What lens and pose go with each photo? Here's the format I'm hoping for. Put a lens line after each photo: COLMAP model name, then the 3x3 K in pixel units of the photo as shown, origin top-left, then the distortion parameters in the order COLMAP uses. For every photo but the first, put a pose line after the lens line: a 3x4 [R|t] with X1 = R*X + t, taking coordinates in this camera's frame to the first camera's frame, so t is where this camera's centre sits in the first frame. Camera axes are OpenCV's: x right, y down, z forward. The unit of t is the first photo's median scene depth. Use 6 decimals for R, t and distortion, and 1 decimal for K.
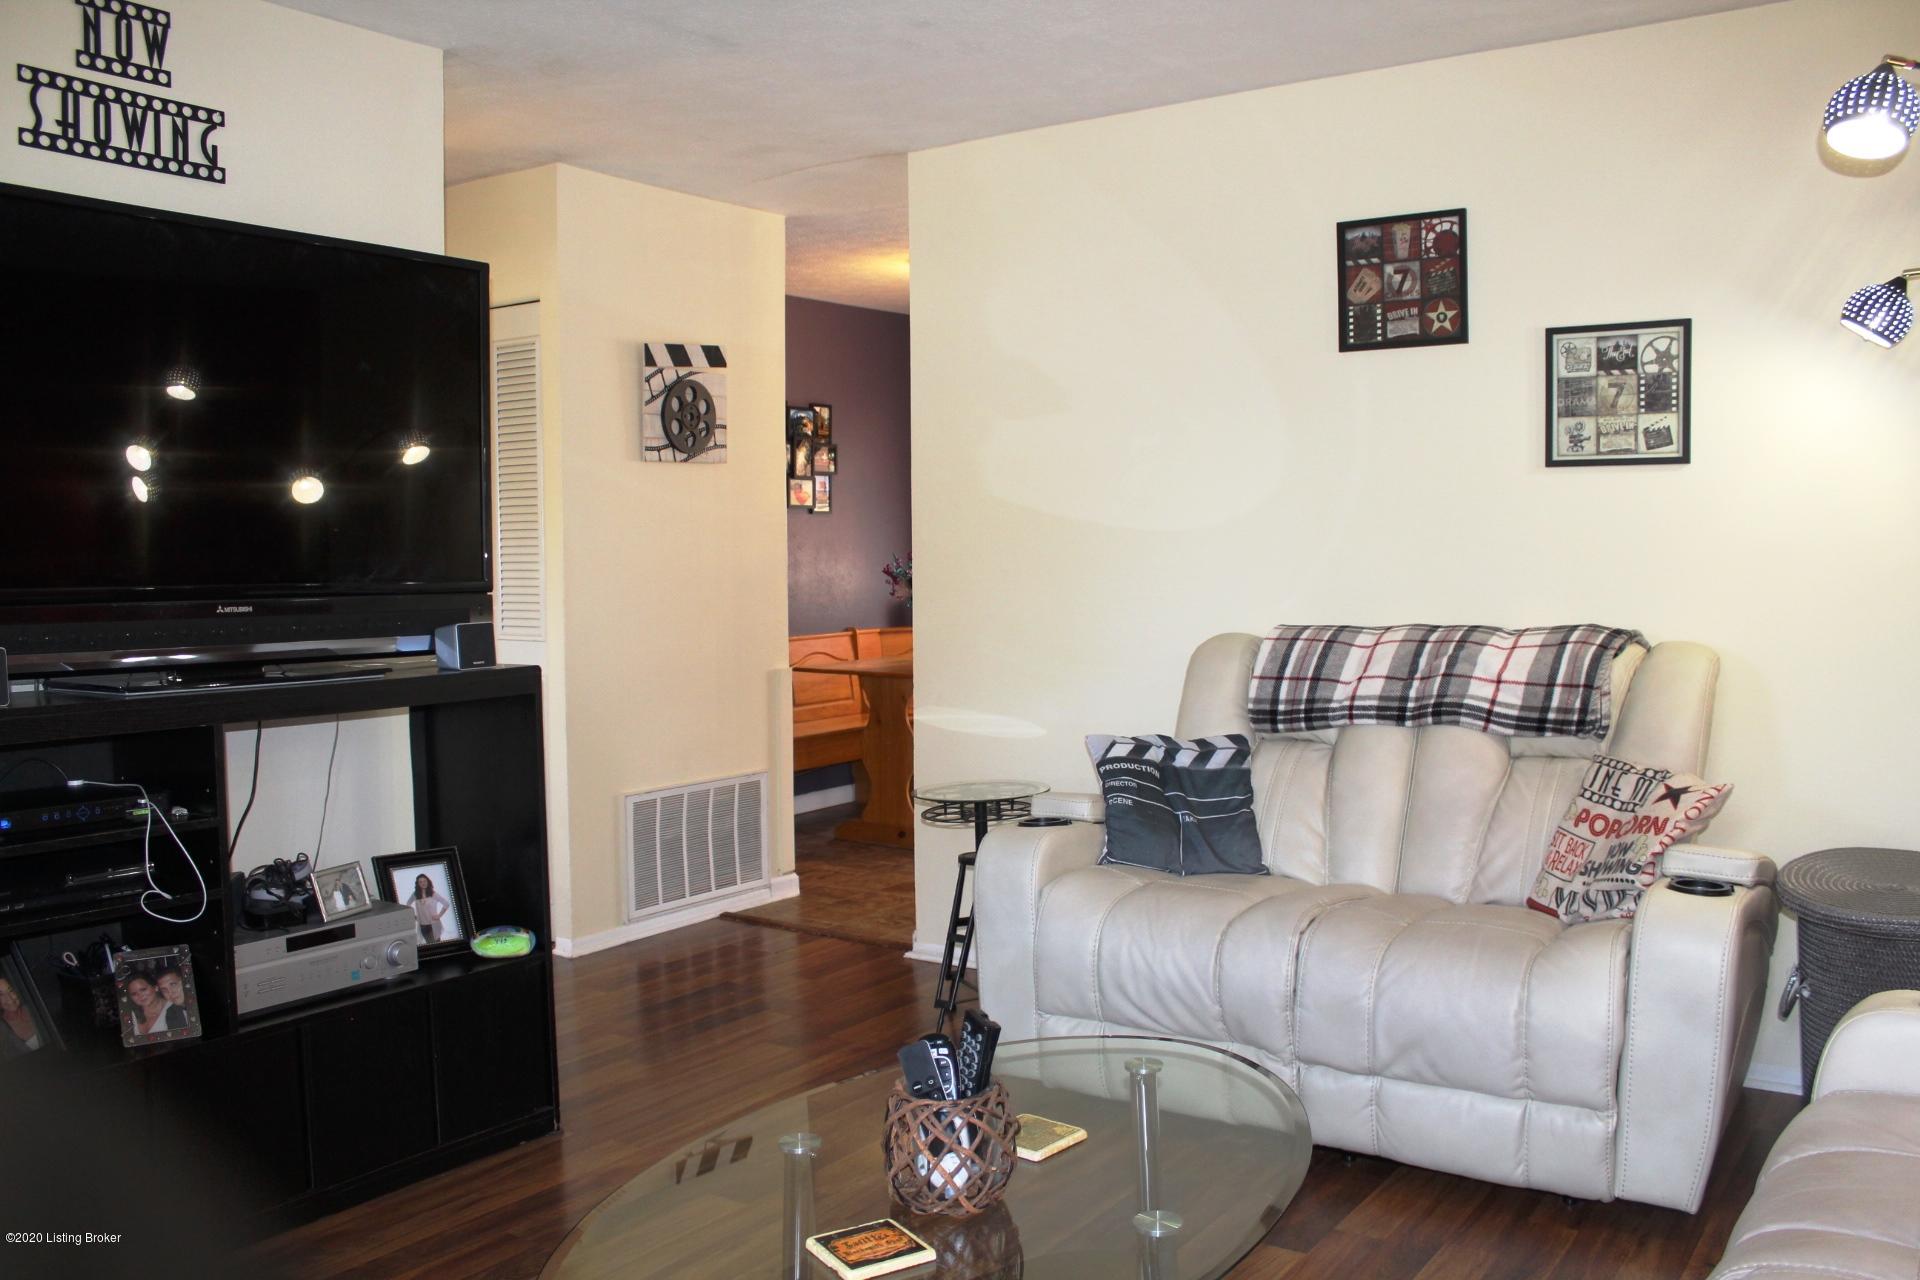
lens RADIAL K [[1627.0, 0, 958.7], [0, 1627.0, 635.1], [0, 0, 1]] dist [-0.111694, 0.073350]
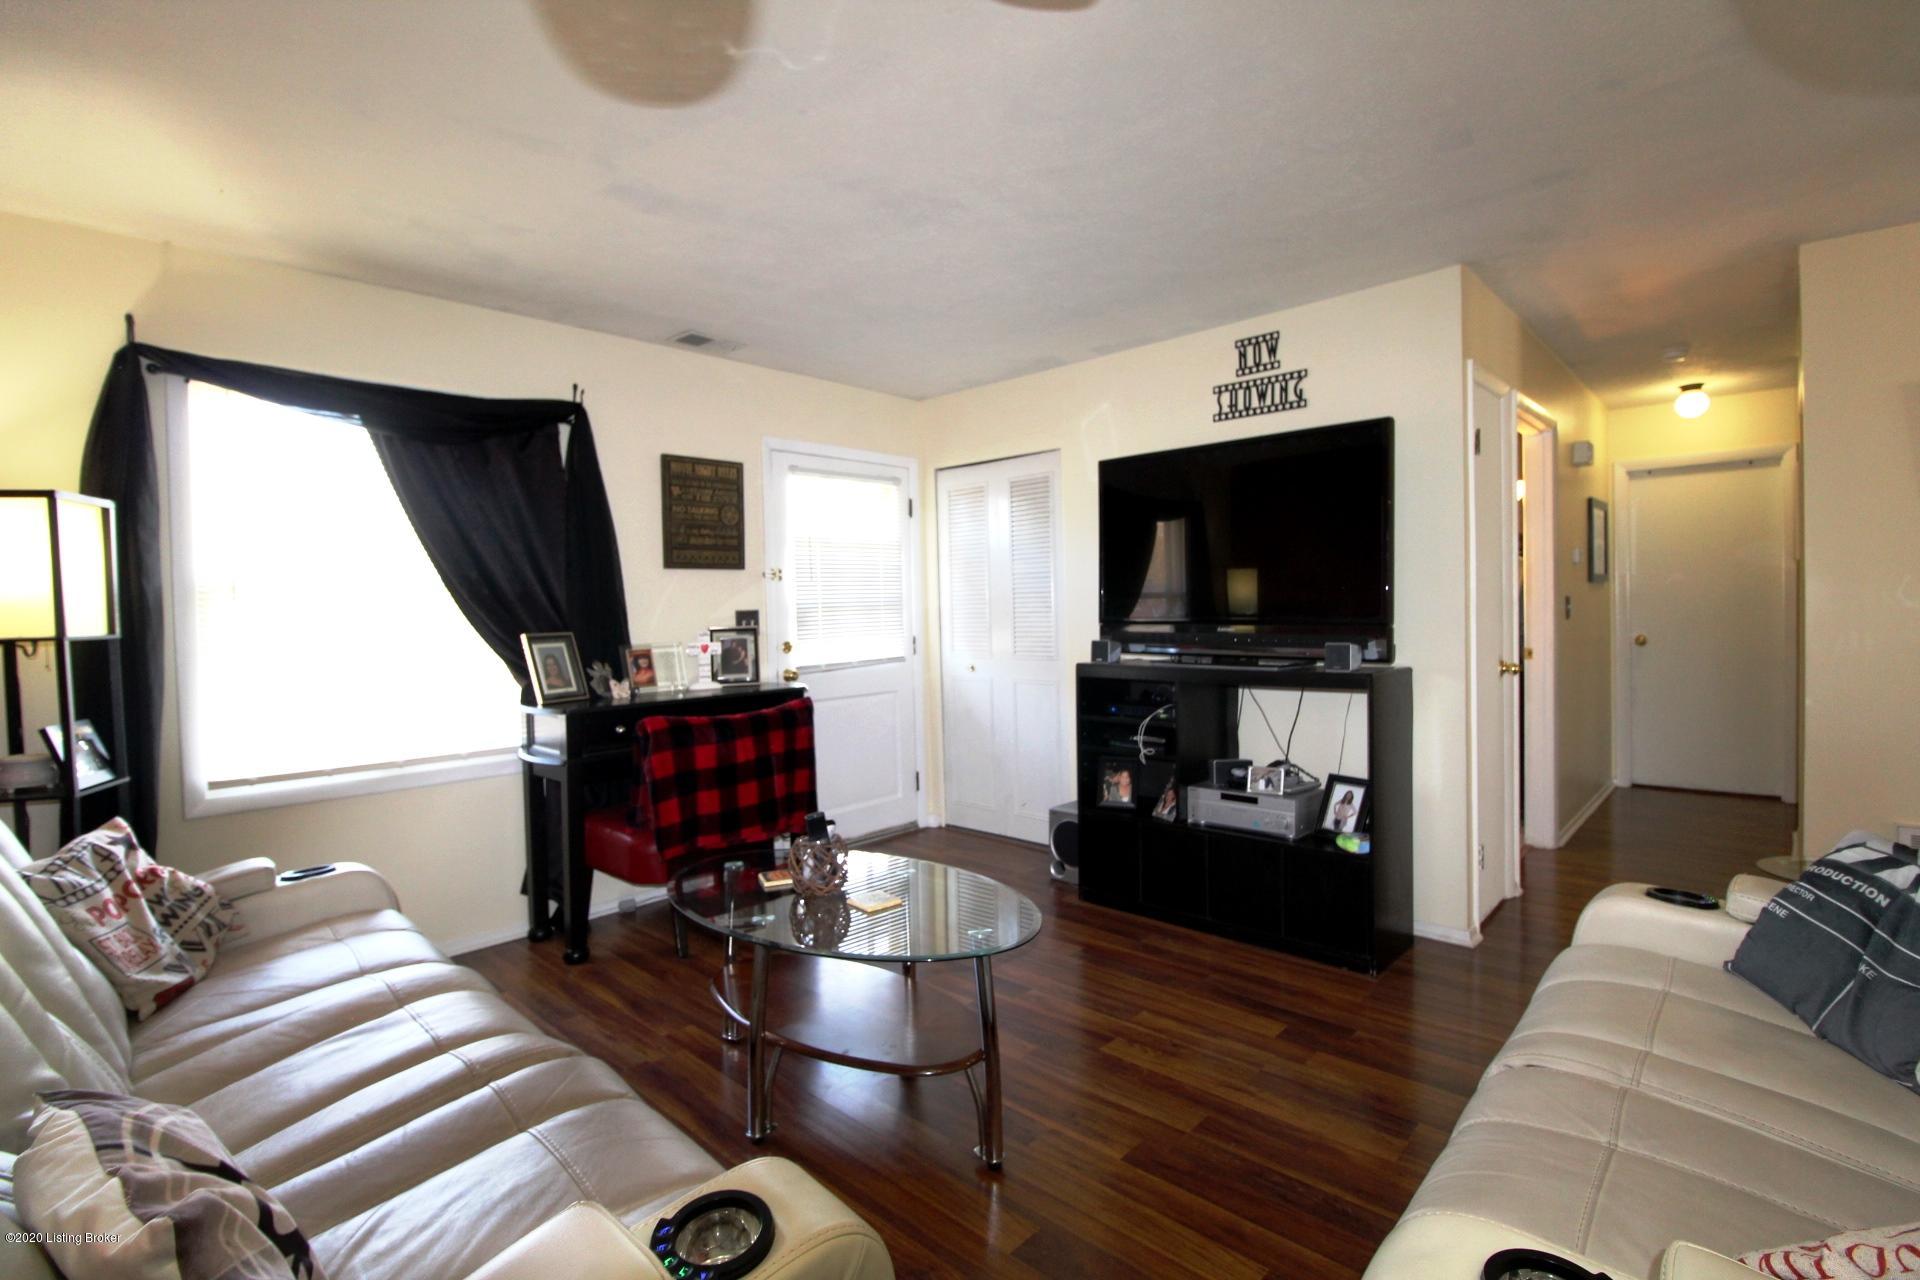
lens RADIAL K [[892.0, 0, 961.6], [0, 892.0, 627.2], [0, 0, 1]] dist [-0.005519, -0.000333]
pose [[-0.159387, 0.029195, -0.986784, 0.589463], [-0.027338, 0.999049, 0.033974, -0.038928], [0.986838, 0.032392, -0.158437, 0.674186]]
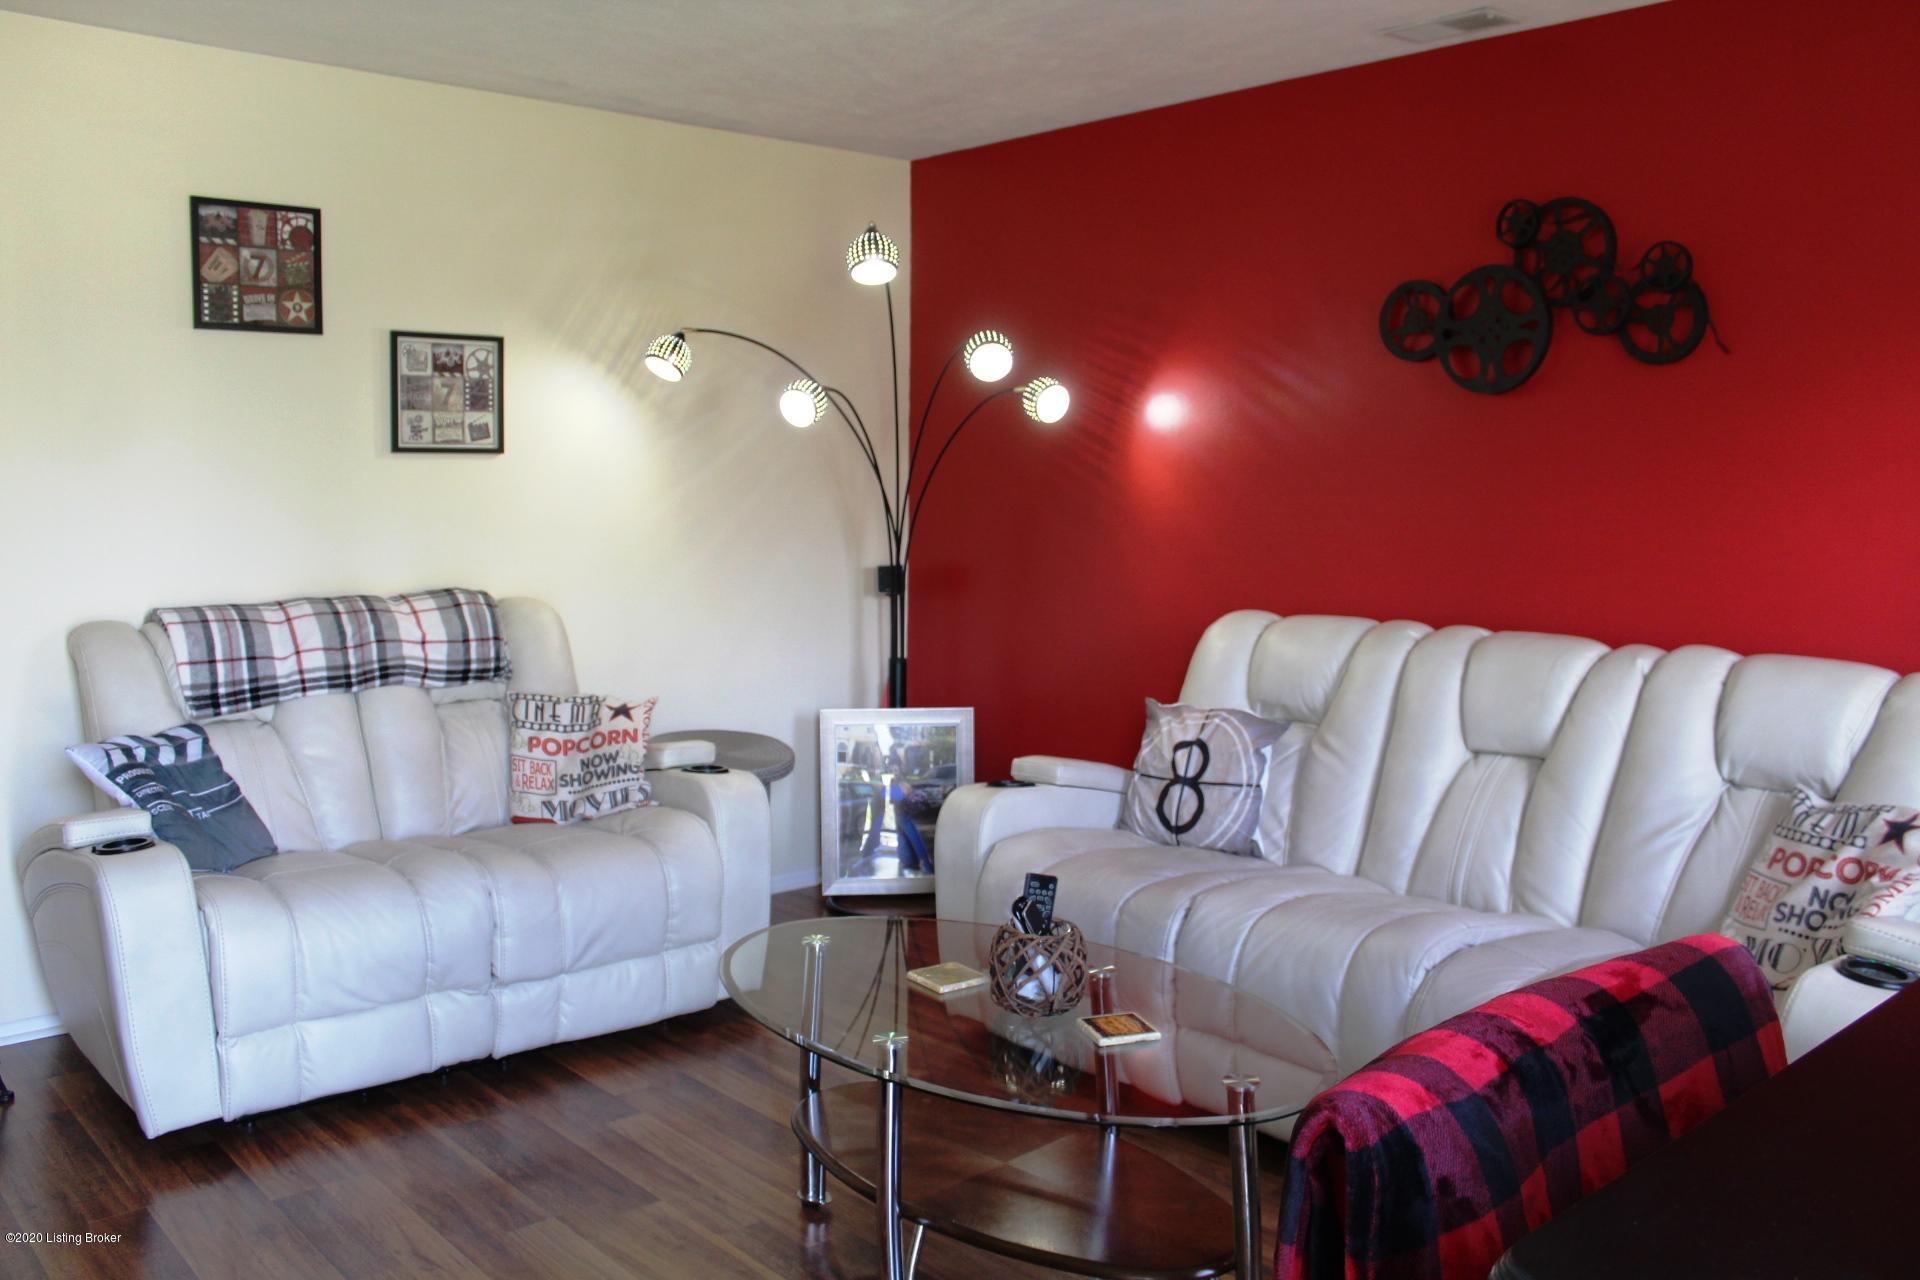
lens RADIAL K [[1627.0, 0, 957.8], [0, 1627.0, 650.3], [0, 0, 1]] dist [-0.111694, 0.073350]
pose [[0.243179, -0.093677, 0.965447, -0.660800], [0.043170, 0.995385, 0.085708, -0.046061], [-0.969020, 0.020836, 0.246100, 0.338171]]
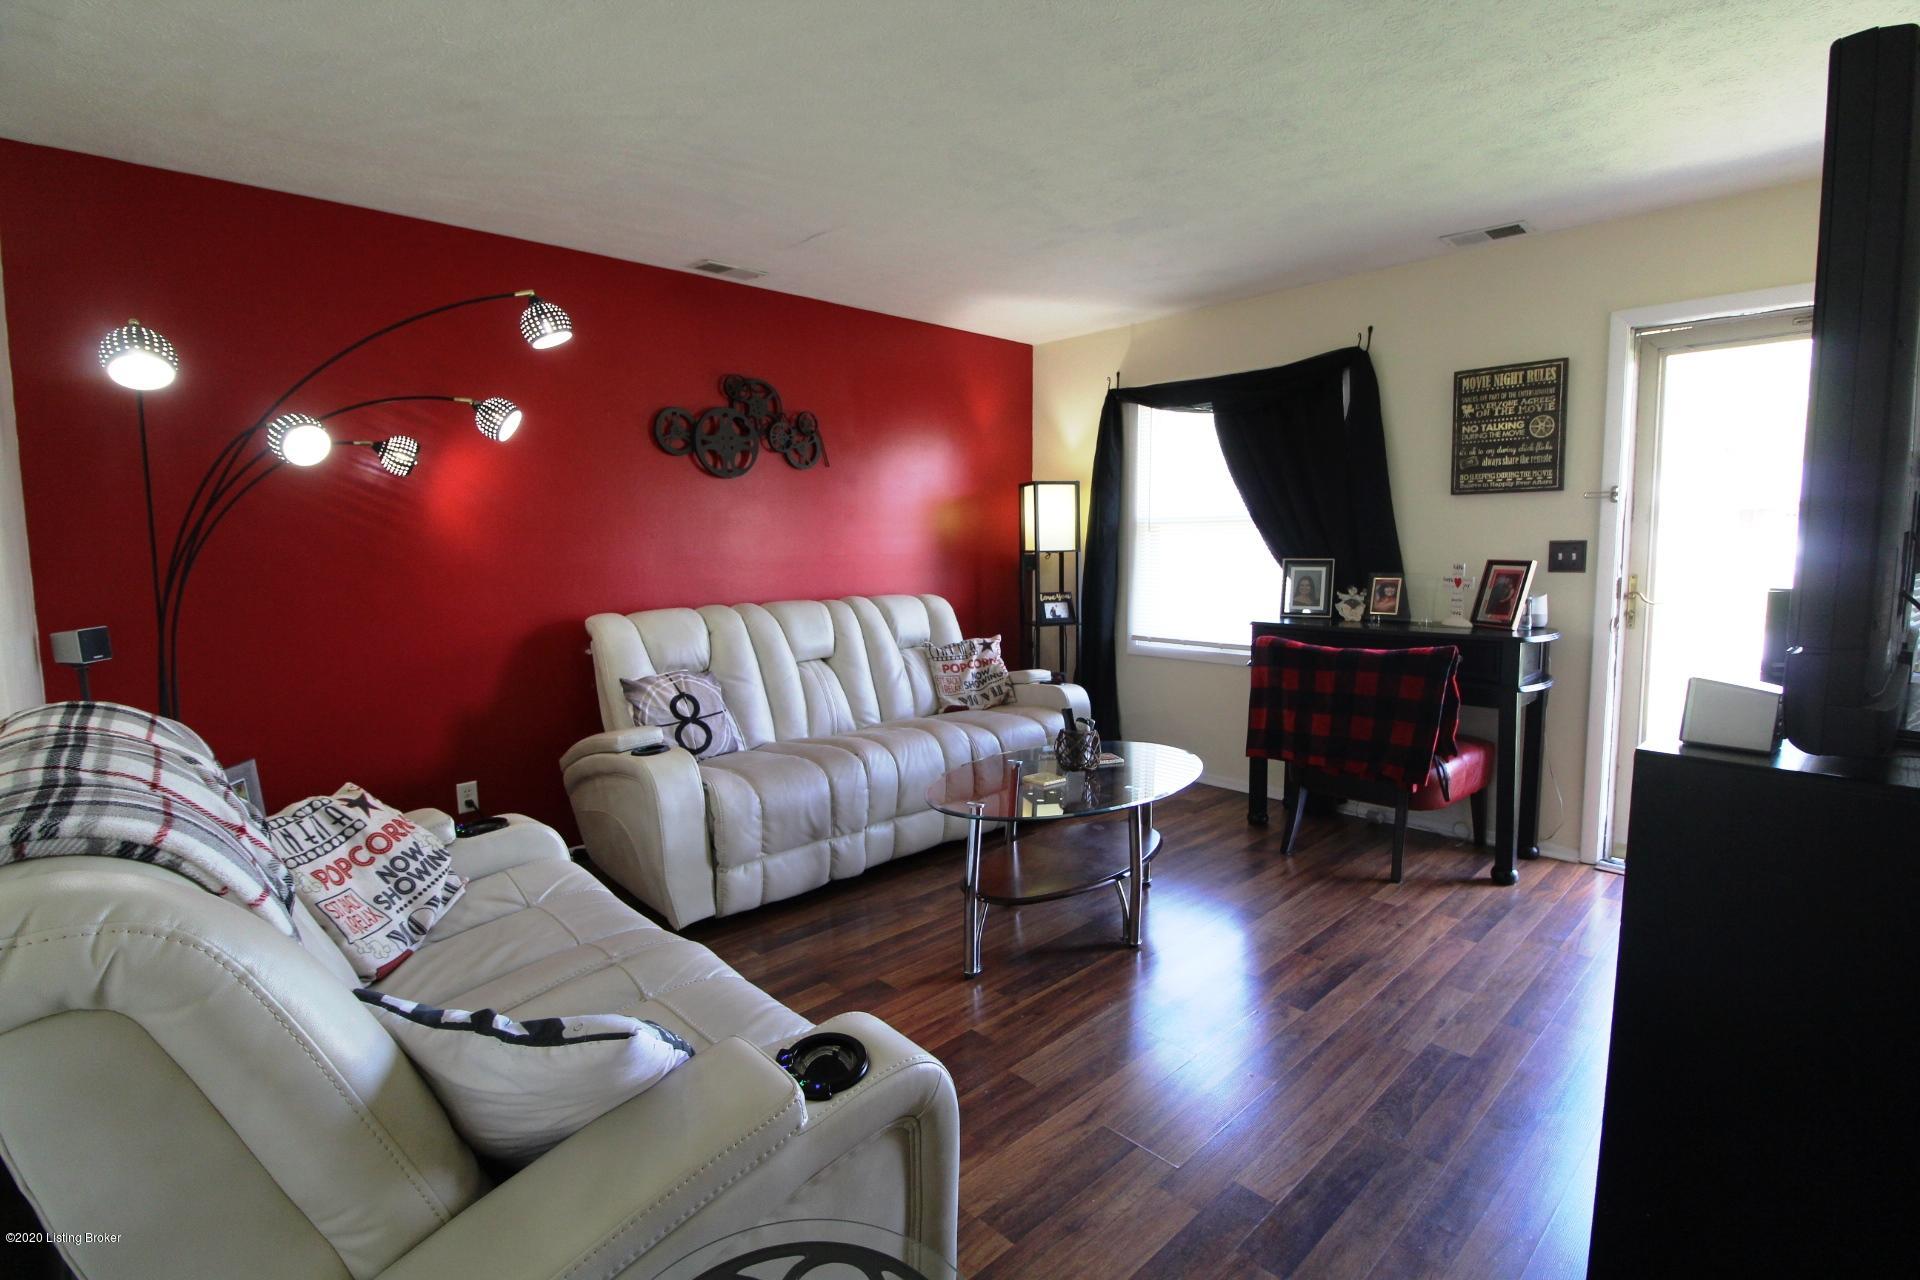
lens RADIAL K [[892.0, 0, 968.5], [0, 892.0, 644.0], [0, 0, 1]] dist [-0.005519, -0.000333]
pose [[-0.978271, -0.005275, 0.207265, -0.065337], [0.030186, 0.985401, 0.167554, -0.081673], [-0.205123, 0.170170, -0.963829, 1.256502]]
